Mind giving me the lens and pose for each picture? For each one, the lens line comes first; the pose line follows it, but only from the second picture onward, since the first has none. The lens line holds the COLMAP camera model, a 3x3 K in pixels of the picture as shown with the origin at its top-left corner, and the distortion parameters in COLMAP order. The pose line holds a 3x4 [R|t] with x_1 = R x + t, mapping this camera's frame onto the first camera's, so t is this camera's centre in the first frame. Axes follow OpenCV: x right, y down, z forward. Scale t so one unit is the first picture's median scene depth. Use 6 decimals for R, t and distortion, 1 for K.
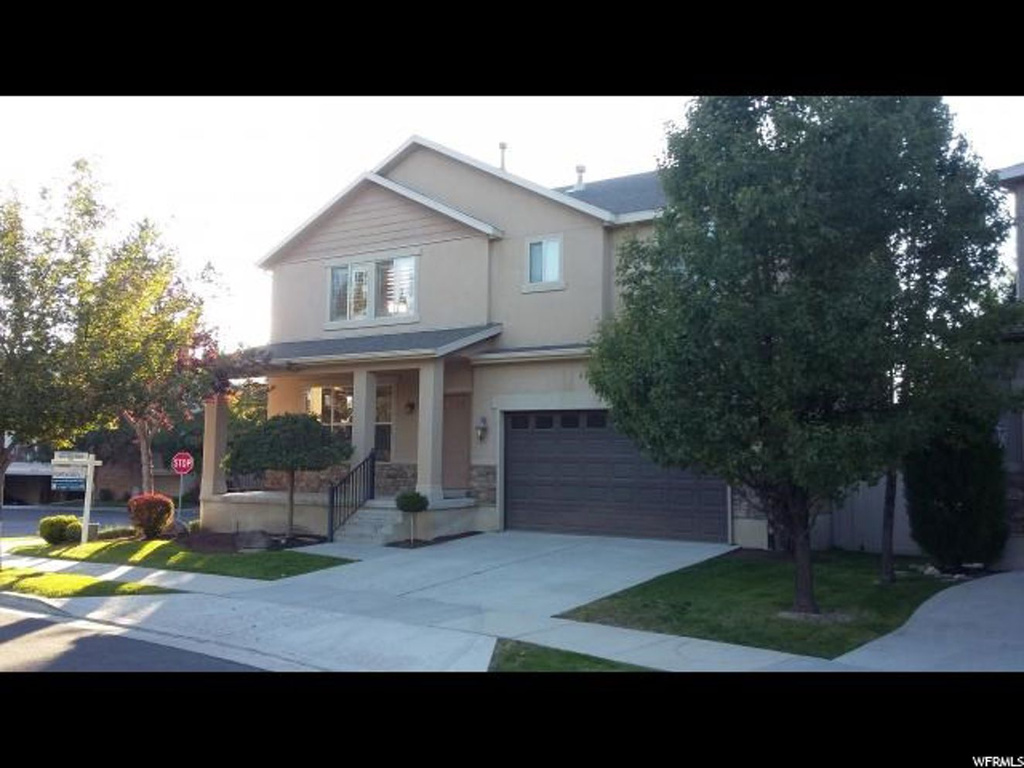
lens RADIAL K [[930.9, 0, 518.2], [0, 930.9, 381.2], [0, 0, 1]] dist [0.000682, 0.000000]
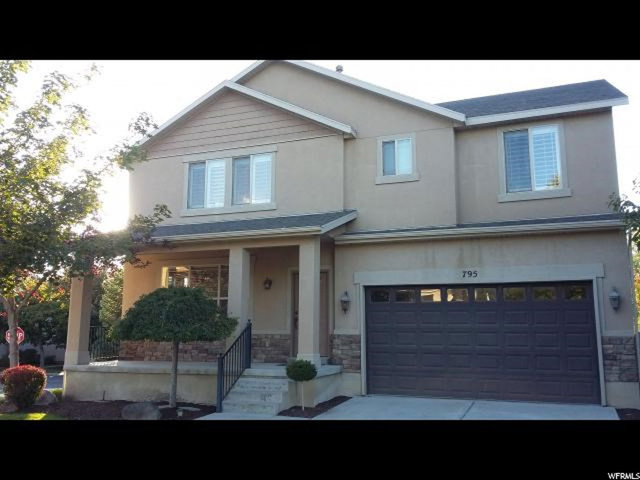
lens RADIAL K [[581.8, 0, 314.3], [0, 581.8, 240.8], [0, 0, 1]] dist [0.000682, 0.000000]
pose [[0.983938, 0.022814, 0.177048, -0.199697], [-0.009875, 0.997237, -0.073623, 0.029404], [-0.178239, 0.070692, 0.981445, 0.315016]]
